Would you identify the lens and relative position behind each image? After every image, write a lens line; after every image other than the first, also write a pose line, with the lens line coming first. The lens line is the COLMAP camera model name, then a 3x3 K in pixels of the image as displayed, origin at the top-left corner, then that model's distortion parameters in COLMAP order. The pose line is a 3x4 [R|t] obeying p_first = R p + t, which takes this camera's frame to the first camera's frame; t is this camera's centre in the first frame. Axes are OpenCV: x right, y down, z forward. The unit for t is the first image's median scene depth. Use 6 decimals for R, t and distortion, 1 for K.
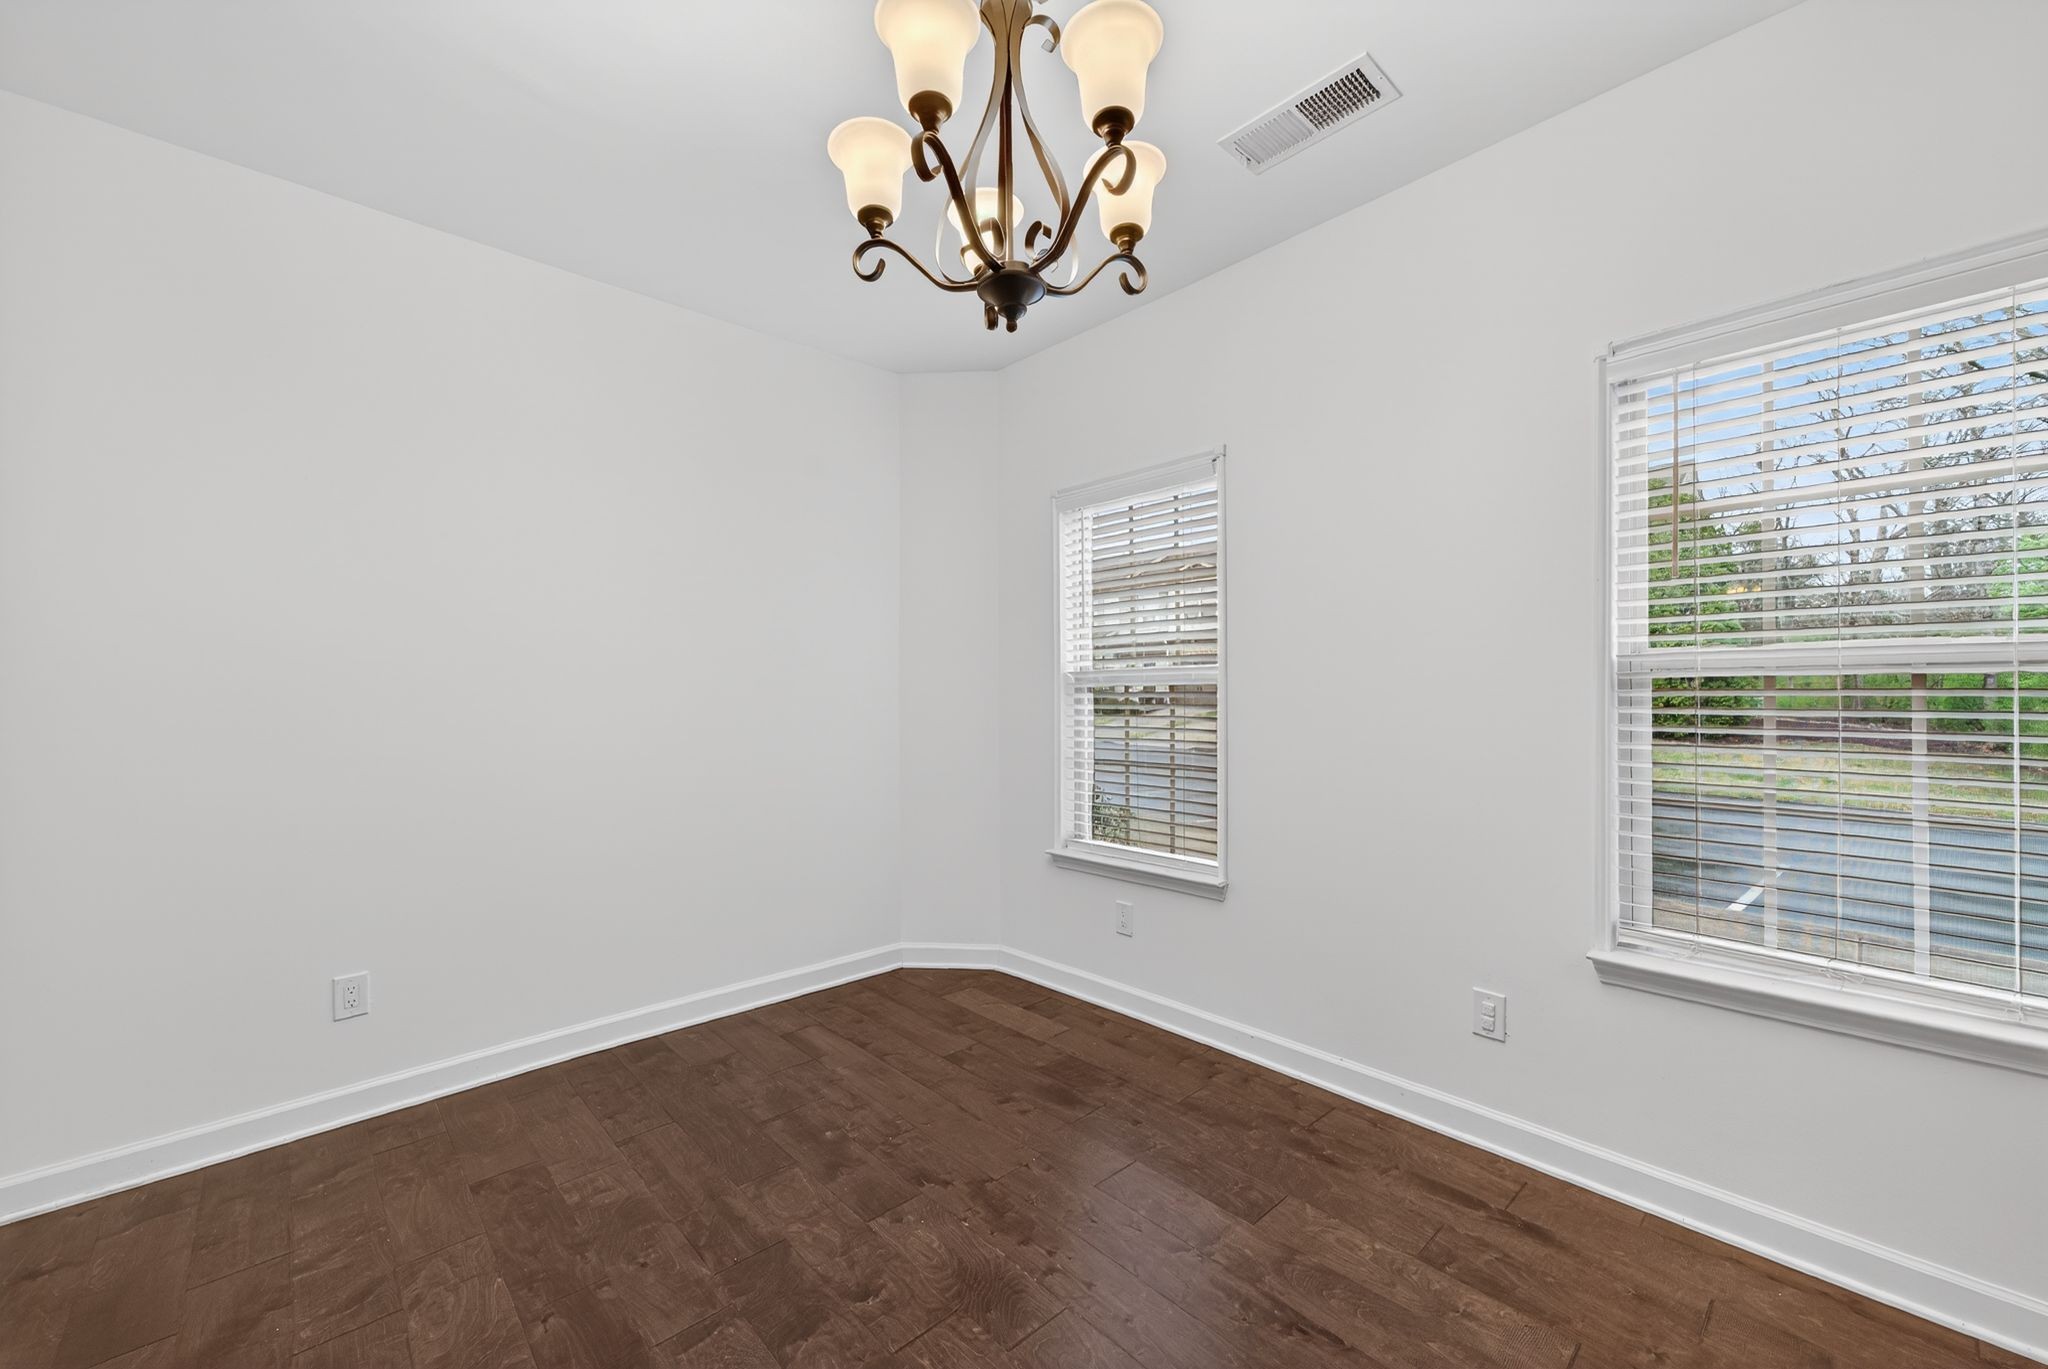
lens RADIAL K [[796.2, 0, 1021.9], [0, 796.2, 686.5], [0, 0, 1]] dist [-0.000125, 0.001822]
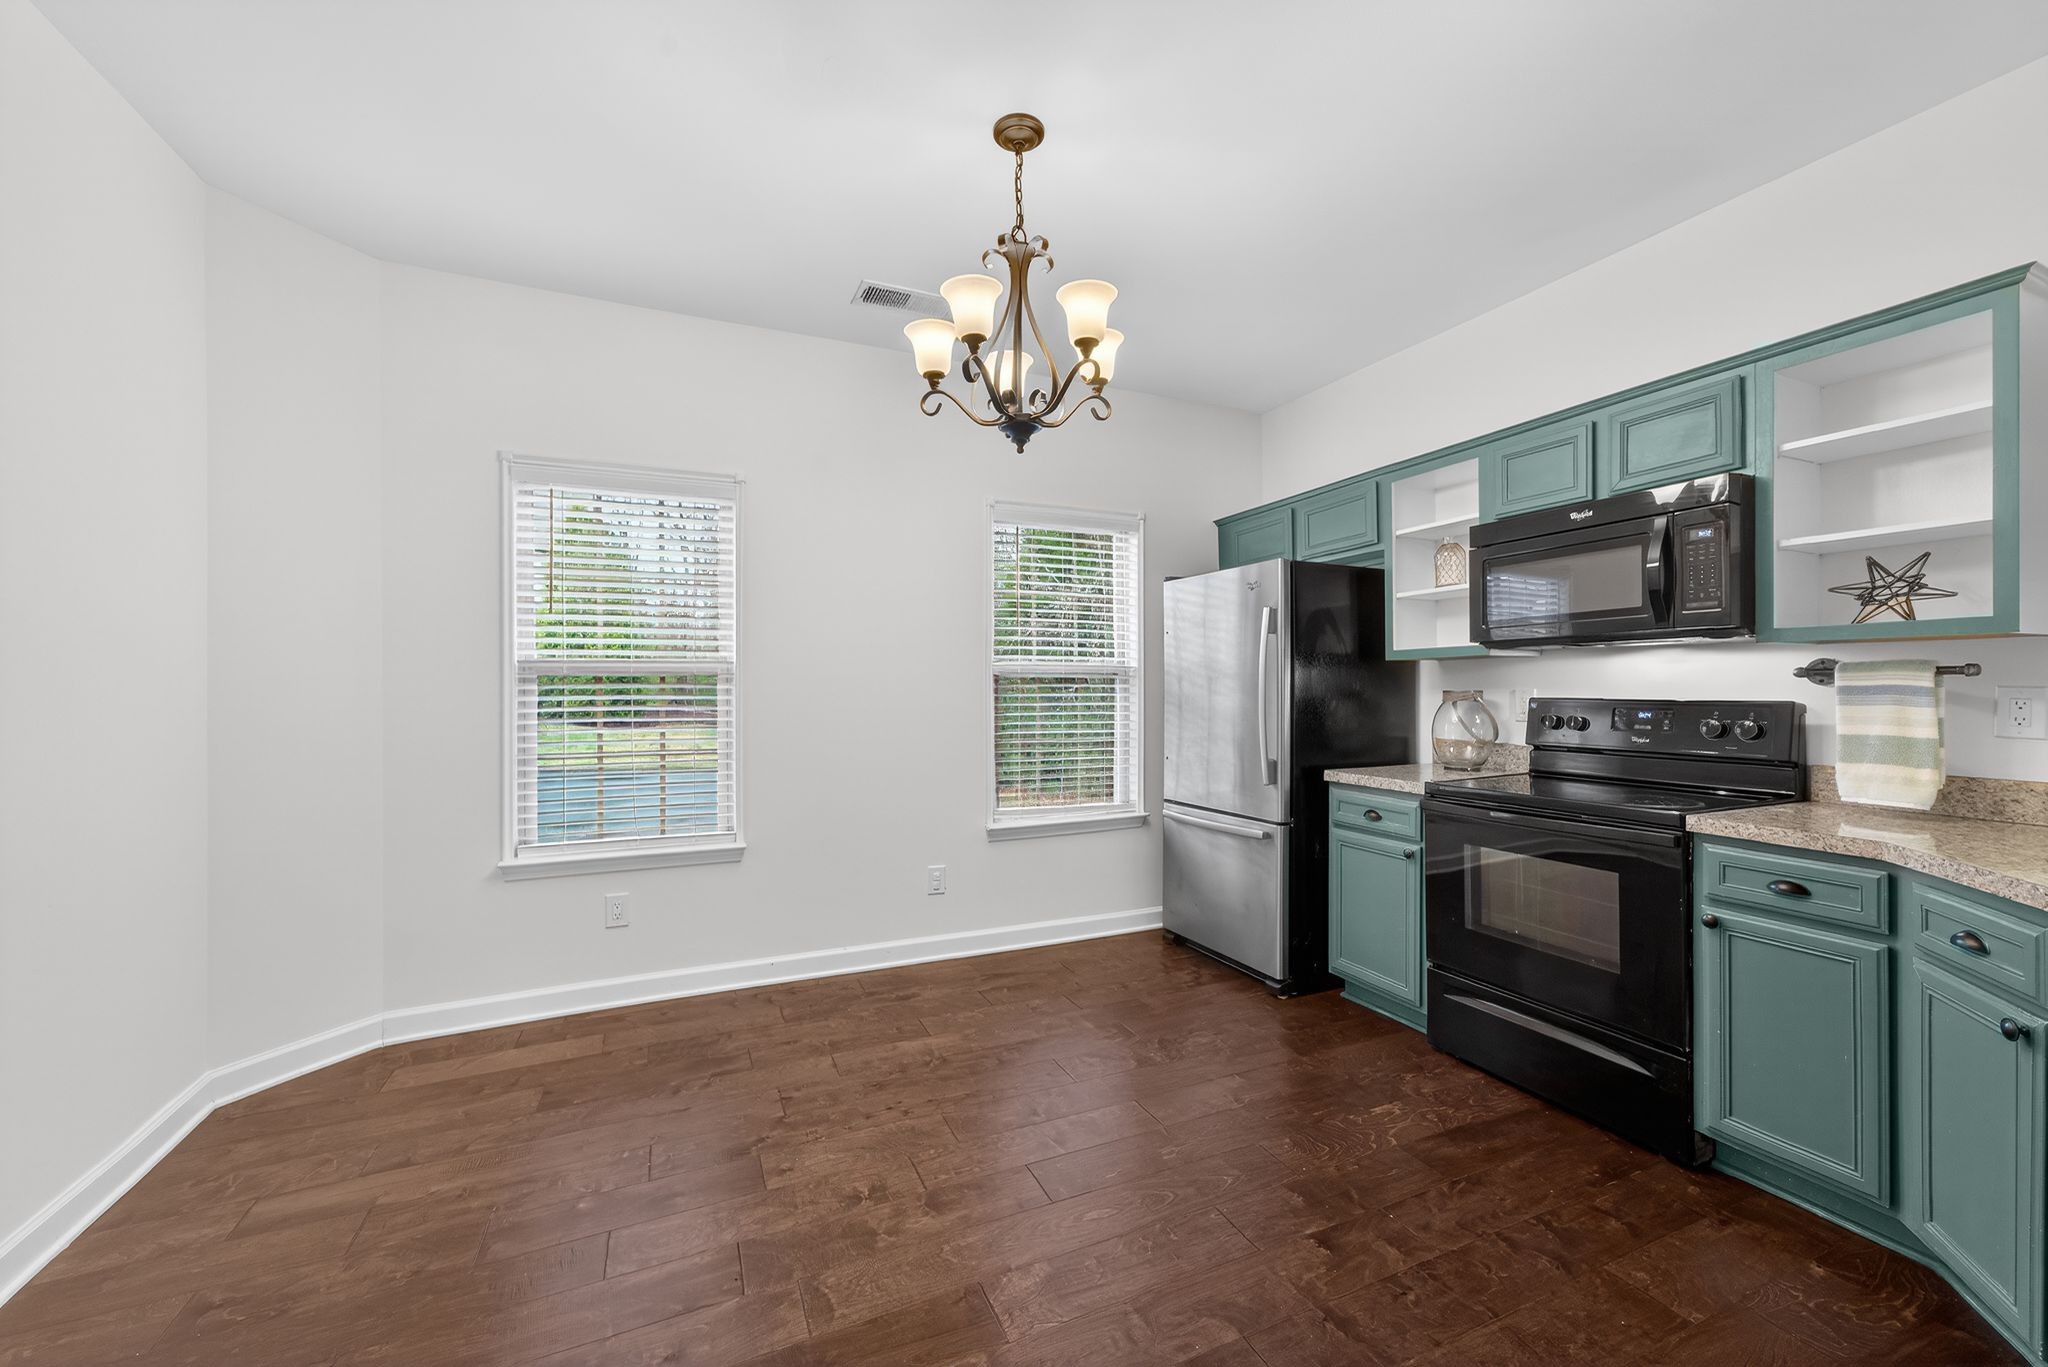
lens RADIAL K [[781.2, 0, 1024.0], [0, 781.2, 683.5], [0, 0, 1]] dist [0.011384, 0.000176]
pose [[0.329237, 0.006199, 0.944227, -0.693370], [-0.013030, 0.999913, -0.002021, 0.003764], [-0.944158, -0.011638, 0.329289, 0.227950]]
